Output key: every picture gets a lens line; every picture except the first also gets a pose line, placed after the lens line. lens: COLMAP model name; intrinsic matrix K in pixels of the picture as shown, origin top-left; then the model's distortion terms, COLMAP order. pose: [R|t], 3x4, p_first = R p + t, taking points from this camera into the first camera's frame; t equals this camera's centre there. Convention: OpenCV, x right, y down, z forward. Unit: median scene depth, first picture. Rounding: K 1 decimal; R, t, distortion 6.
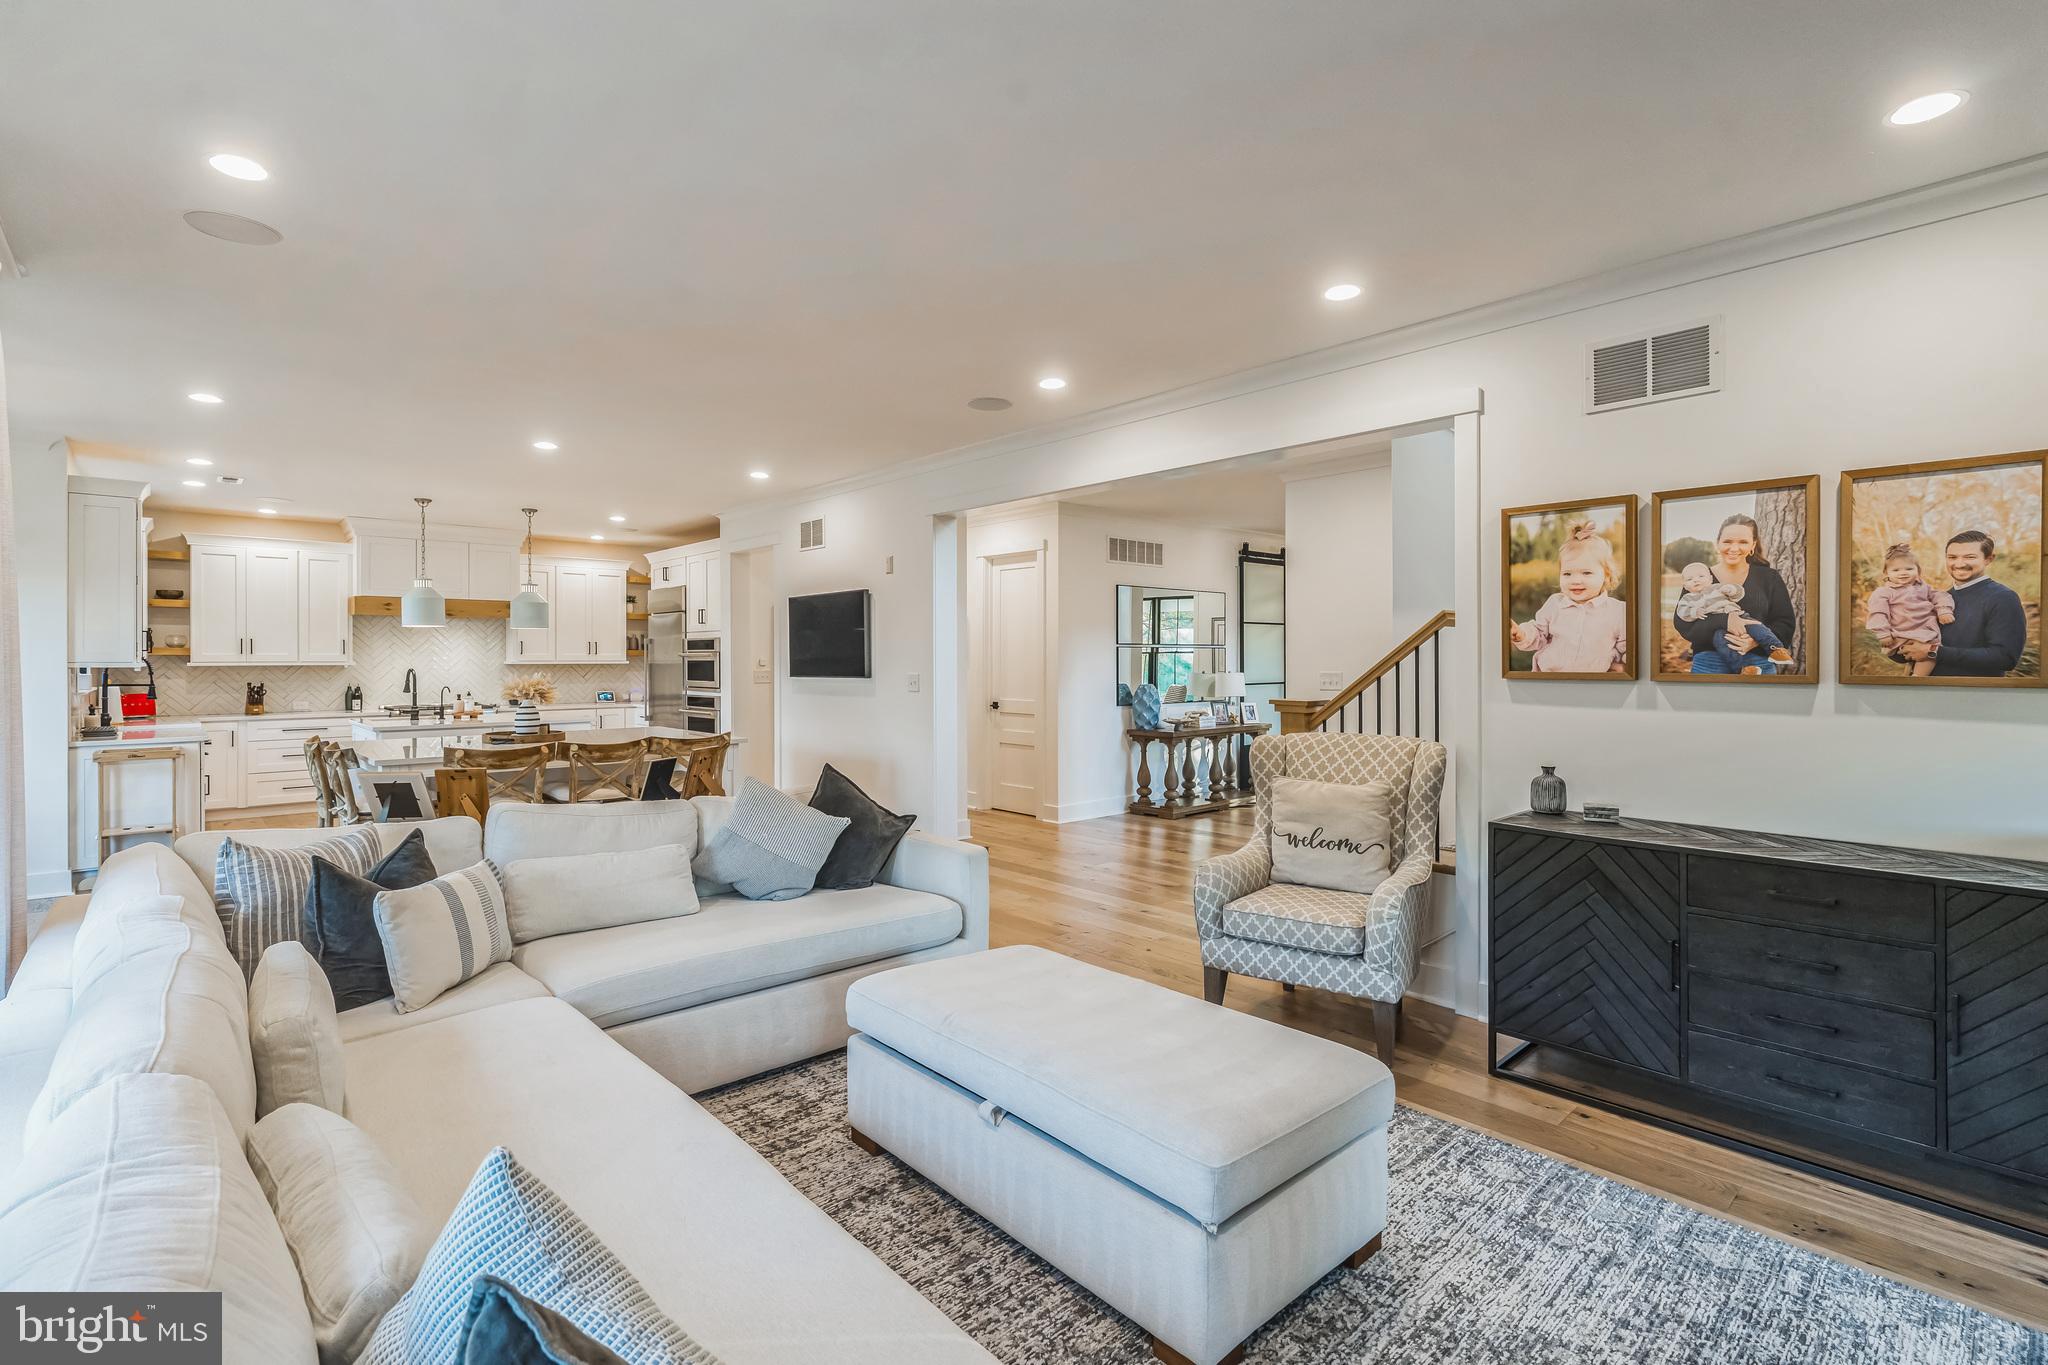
lens RADIAL K [[949.7, 0, 1012.5], [0, 949.7, 657.2], [0, 0, 1]] dist [0.000003, 0.000050]
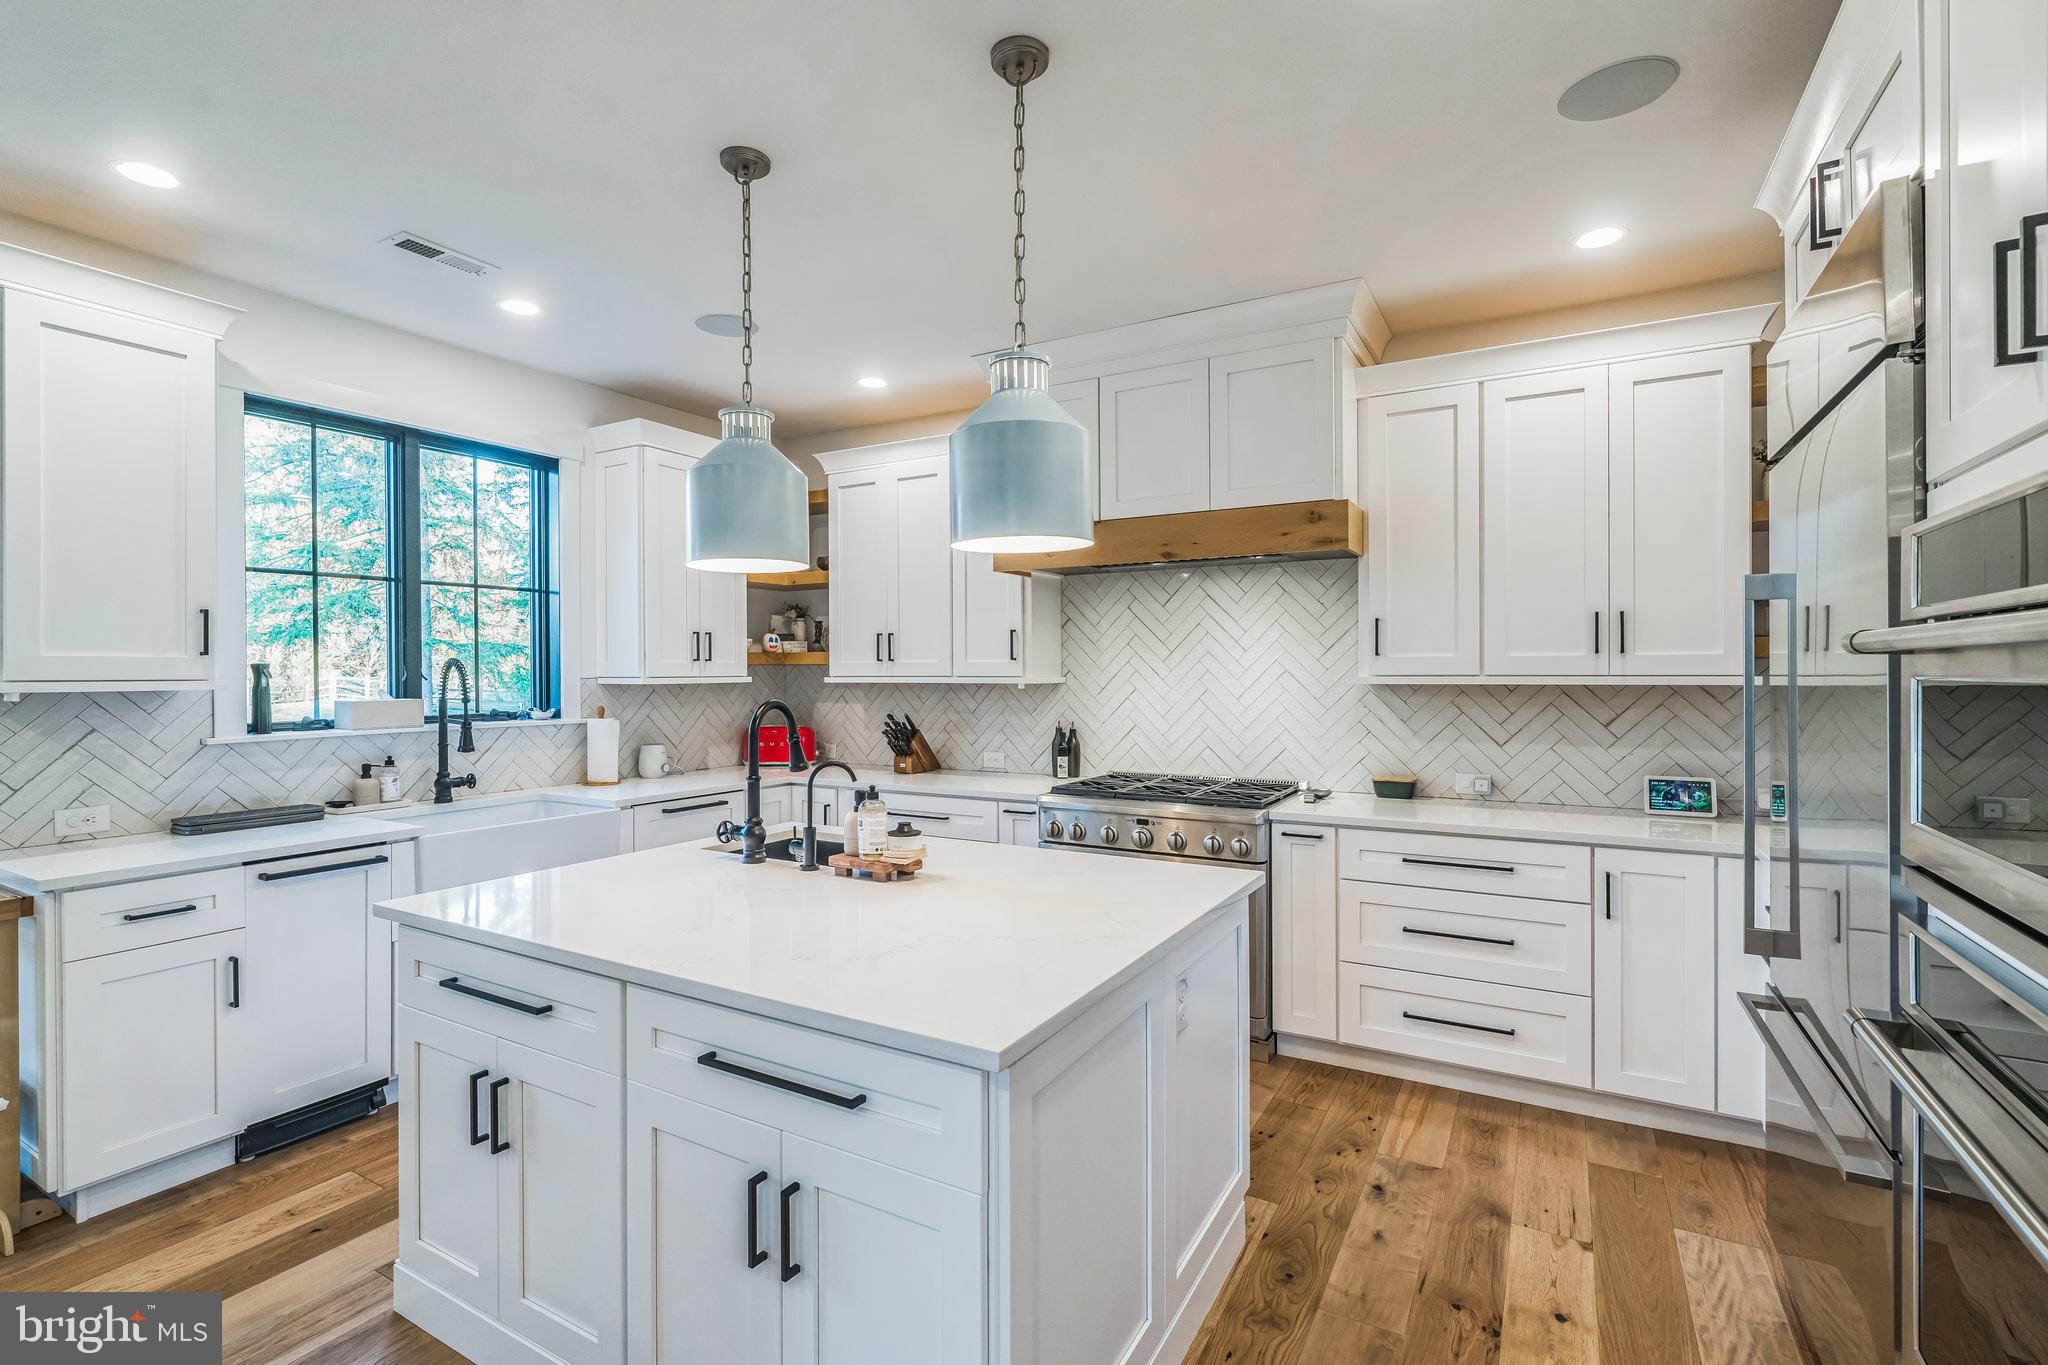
lens RADIAL K [[945.7, 0, 1009.5], [0, 945.7, 679.7], [0, 0, 1]] dist [-0.000312, 0.000089]
pose [[0.316921, 0.006619, -0.948429, -0.264789], [0.002771, 0.999965, 0.007904, 0.002934], [0.948448, -0.005133, 0.316891, 0.871811]]
